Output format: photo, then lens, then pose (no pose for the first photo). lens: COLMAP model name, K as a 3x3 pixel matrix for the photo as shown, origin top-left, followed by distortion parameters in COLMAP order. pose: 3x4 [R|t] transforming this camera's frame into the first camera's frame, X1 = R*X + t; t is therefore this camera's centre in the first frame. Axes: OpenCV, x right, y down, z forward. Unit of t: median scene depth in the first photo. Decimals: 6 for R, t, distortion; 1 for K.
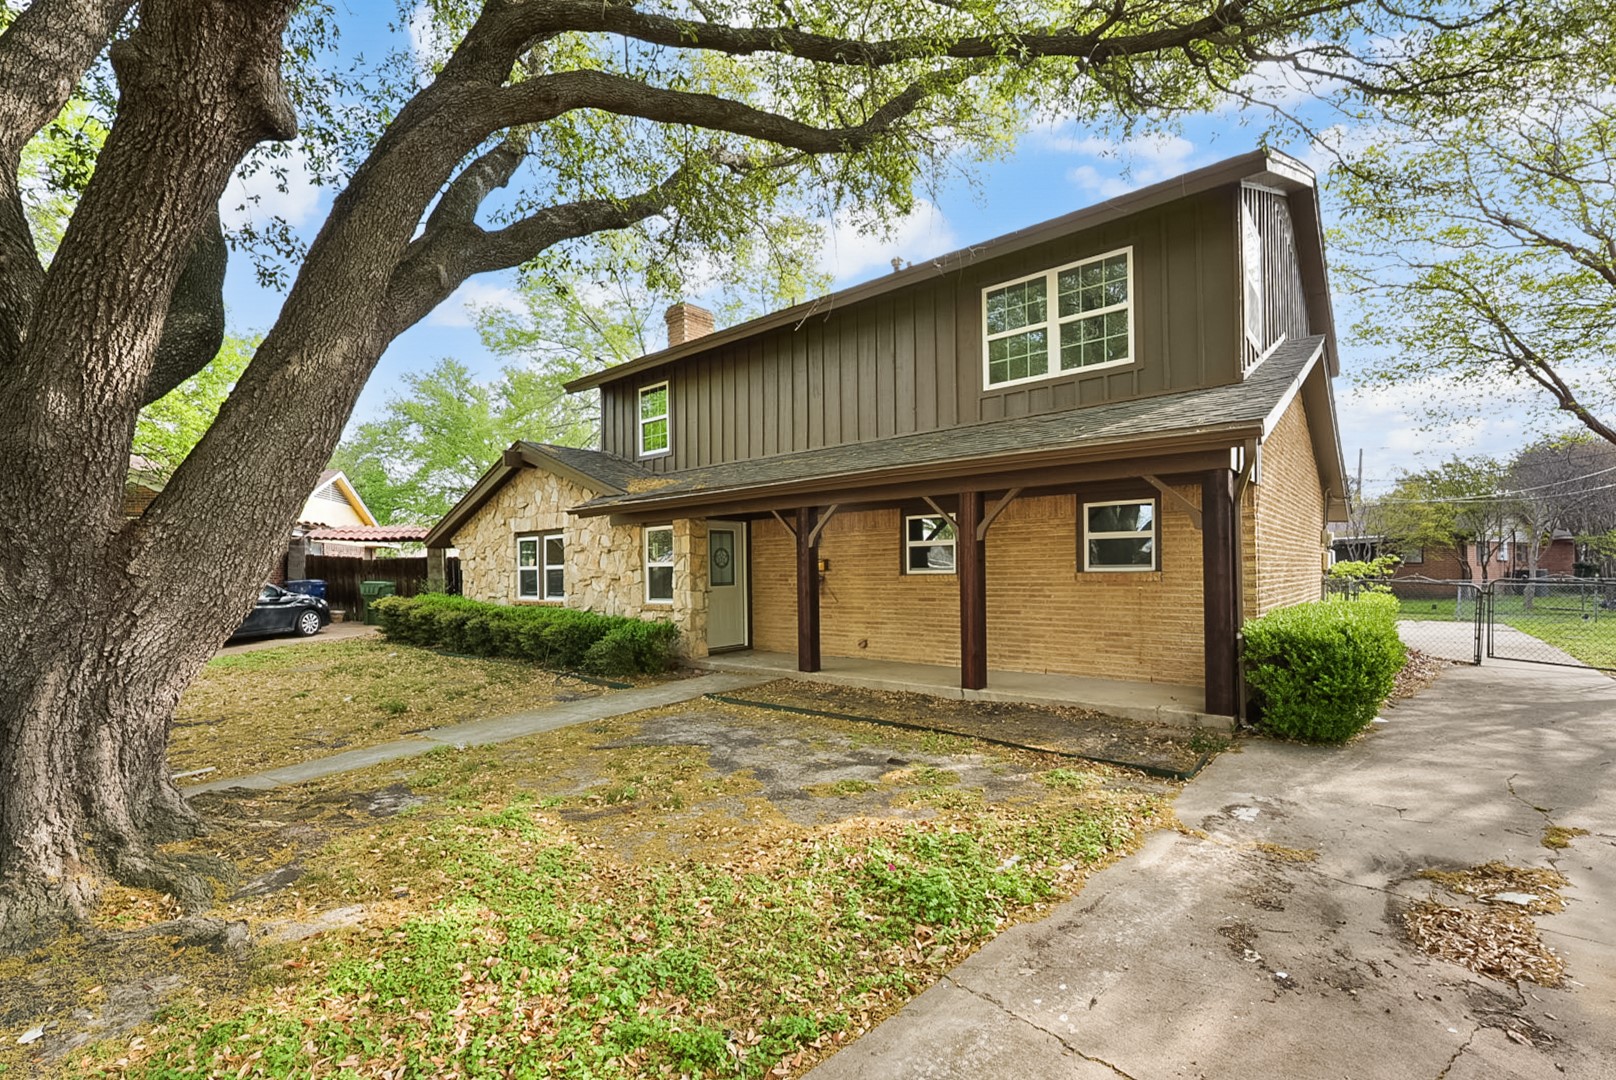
lens RADIAL K [[699.0, 0, 803.6], [0, 699.0, 565.7], [0, 0, 1]] dist [-0.000496, -0.000036]
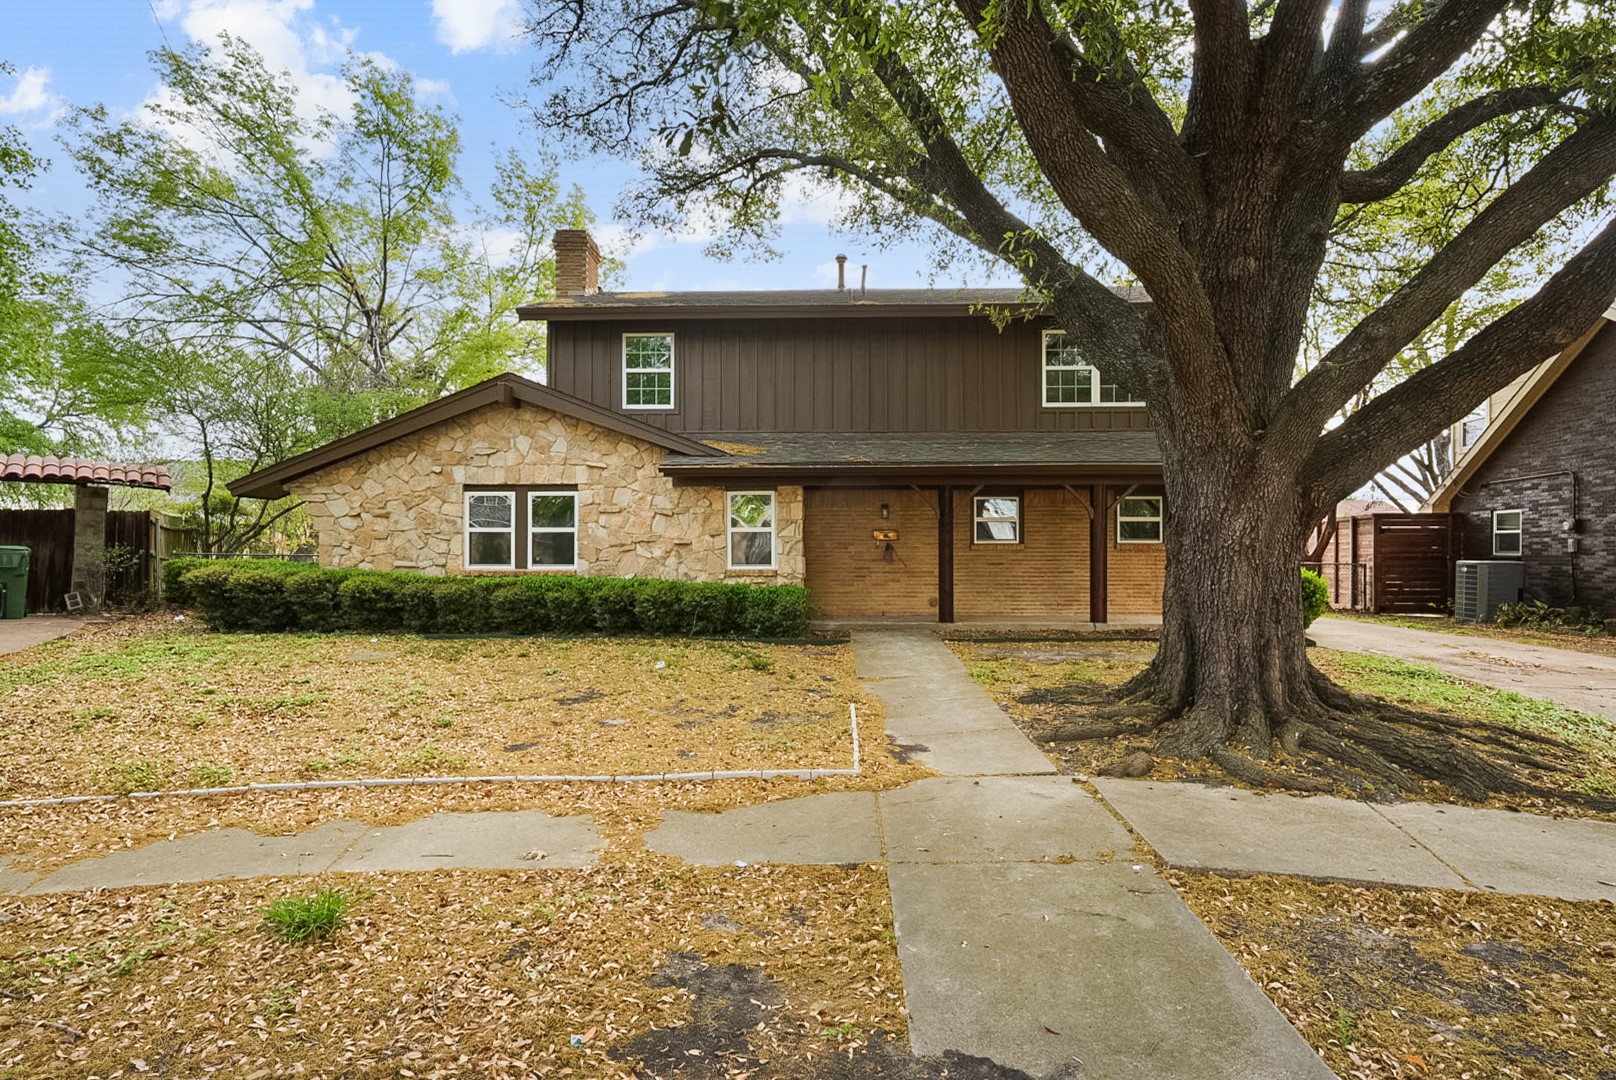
lens RADIAL K [[837.8, 0, 806.8], [0, 837.8, 551.2], [0, 0, 1]] dist [-0.001385, -0.001151]
pose [[0.784904, 0.019159, 0.619321, -1.055366], [-0.016118, 0.999815, -0.010503, 0.047958], [-0.619407, -0.001738, 0.785068, 0.025229]]
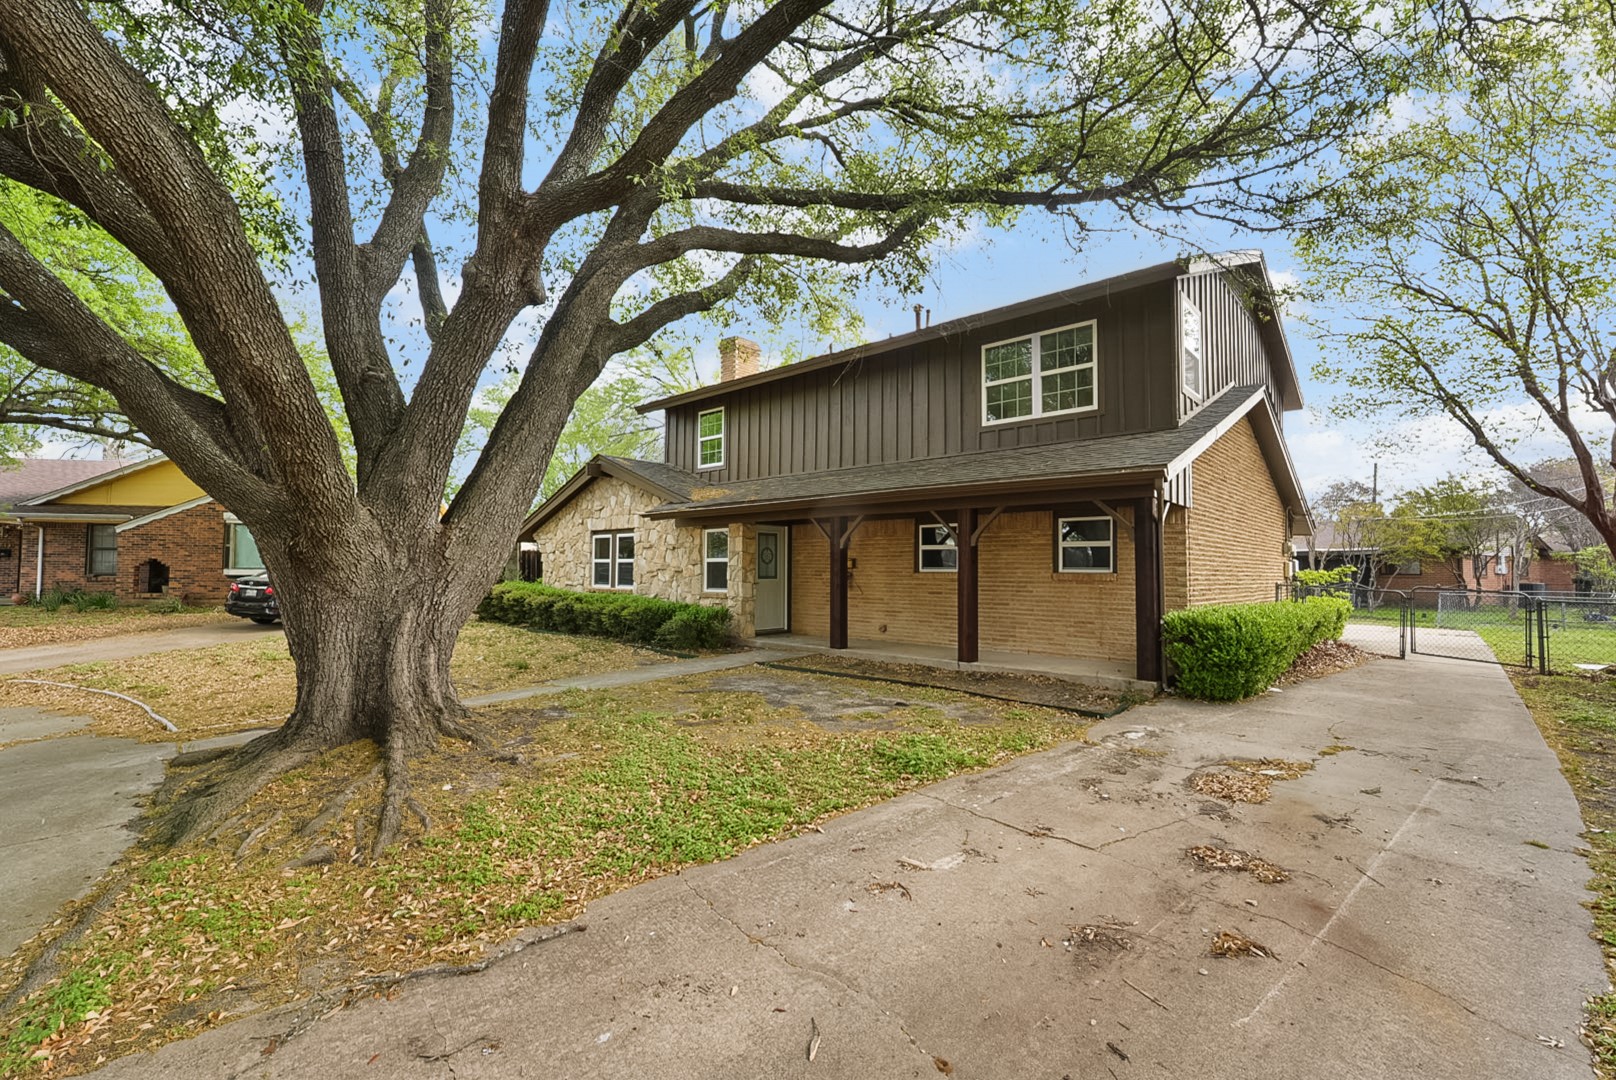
lens RADIAL K [[689.6, 0, 803.5], [0, 689.6, 534.6], [0, 0, 1]] dist [-0.000567, 0.000003]
pose [[0.998911, 0.019308, -0.042479, -0.005609], [-0.021177, 0.998807, -0.043994, 0.004452], [0.041579, 0.044846, 0.998128, -0.231570]]
